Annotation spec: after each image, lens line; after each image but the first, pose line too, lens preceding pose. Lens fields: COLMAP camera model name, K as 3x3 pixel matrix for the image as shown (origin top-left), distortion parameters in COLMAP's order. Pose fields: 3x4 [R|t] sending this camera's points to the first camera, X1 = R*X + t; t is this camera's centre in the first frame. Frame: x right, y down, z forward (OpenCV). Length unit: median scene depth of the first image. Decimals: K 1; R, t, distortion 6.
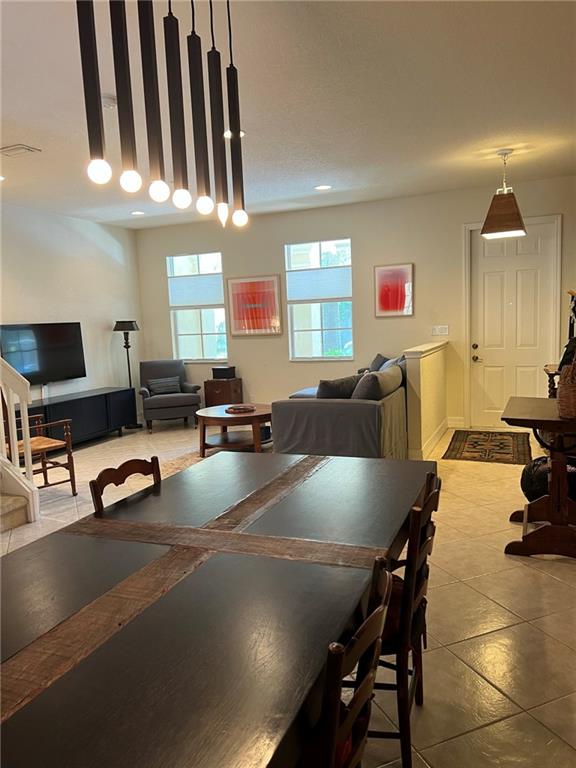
lens RADIAL K [[572.9, 0, 285.5], [0, 572.9, 388.2], [0, 0, 1]] dist [0.080489, -0.082920]
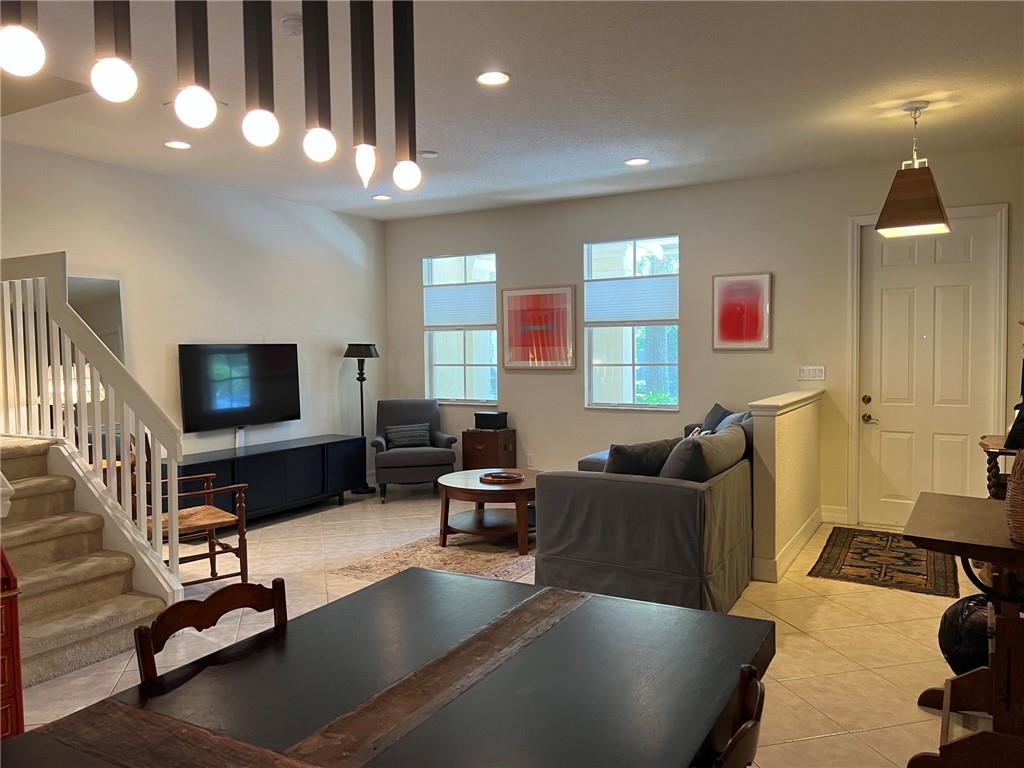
lens RADIAL K [[763.9, 0, 510.7], [0, 763.9, 381.2], [0, 0, 1]] dist [0.080489, -0.082920]
pose [[0.991885, 0.037987, -0.121331, 0.029812], [-0.046631, 0.996511, -0.069213, -0.012088], [0.118279, 0.074309, 0.990196, 0.072163]]
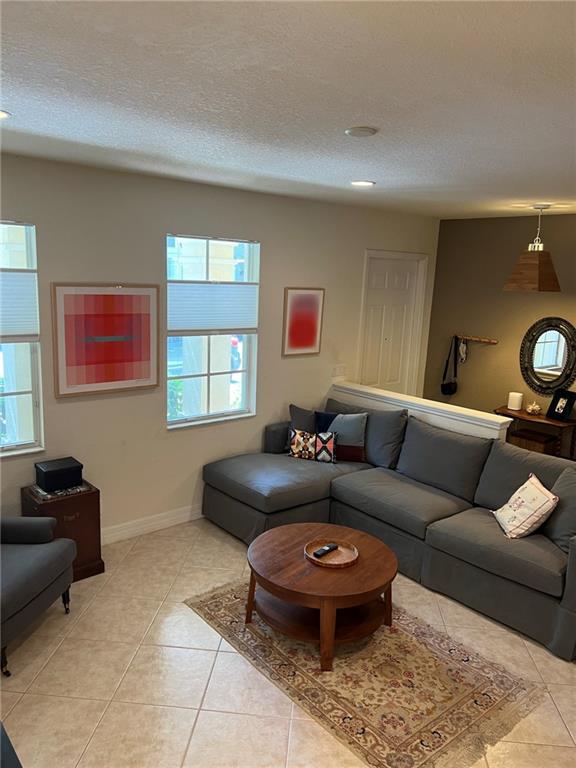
lens RADIAL K [[572.9, 0, 285.5], [0, 572.9, 388.2], [0, 0, 1]] dist [0.080489, -0.082920]
pose [[0.448223, -0.115882, 0.886379, -0.480588], [0.041180, 0.993186, 0.109022, -0.155055], [-0.892973, -0.012365, 0.449941, 0.630438]]
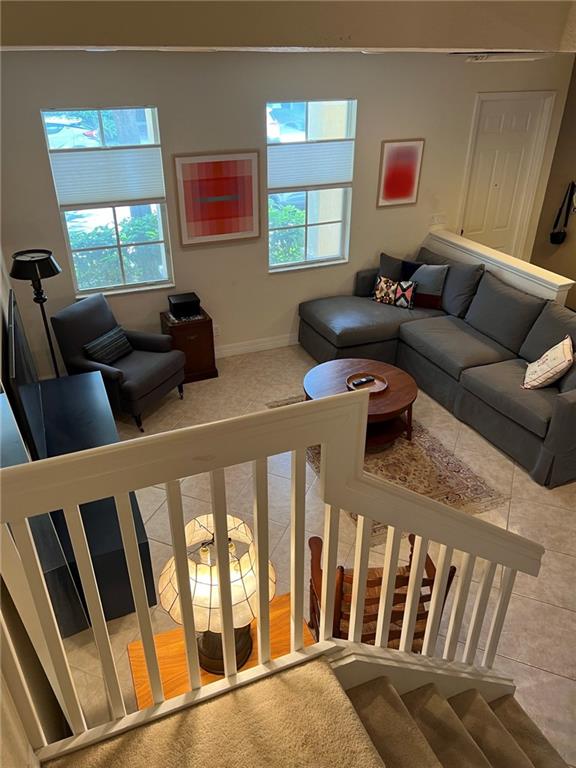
lens RADIAL K [[575.3, 0, 284.6], [0, 575.3, 384.3], [0, 0, 1]] dist [0.070011, -0.104986]
pose [[0.700252, -0.317921, 0.639198, -0.516920], [0.051958, 0.915687, 0.398520, -0.217648], [-0.712003, -0.245853, 0.657730, 0.466194]]
